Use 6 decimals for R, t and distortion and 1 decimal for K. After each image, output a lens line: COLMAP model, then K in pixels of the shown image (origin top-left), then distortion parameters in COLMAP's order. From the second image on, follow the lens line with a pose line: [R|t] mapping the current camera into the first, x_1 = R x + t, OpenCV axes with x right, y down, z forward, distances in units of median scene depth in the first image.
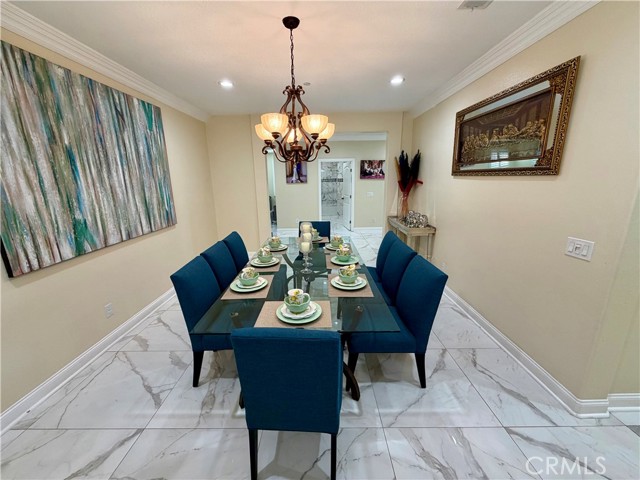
lens RADIAL K [[255.3, 0, 320.4], [0, 255.3, 244.3], [0, 0, 1]] dist [-0.000390, -0.000429]
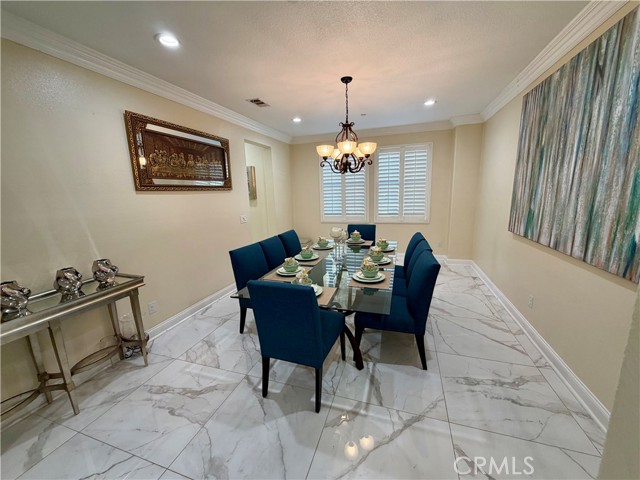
lens RADIAL K [[255.3, 0, 320.2], [0, 255.3, 241.5], [0, 0, 1]] dist [-0.000390, -0.000429]
pose [[-0.949571, -0.016477, 0.313119, -0.322171], [0.122026, 0.900473, 0.417442, -0.475283], [-0.288834, 0.434599, -0.853052, 1.940648]]
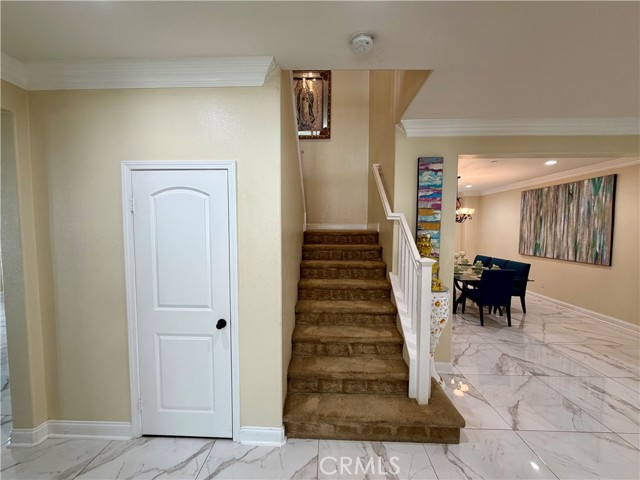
lens RADIAL K [[255.3, 0, 317.9], [0, 255.3, 241.9], [0, 0, 1]] dist [-0.000390, -0.000429]
pose [[-0.999210, 0.016102, 0.036332, 0.999838], [0.026486, 0.951416, 0.306769, -0.801063], [-0.029627, 0.307488, -0.951090, 2.932771]]
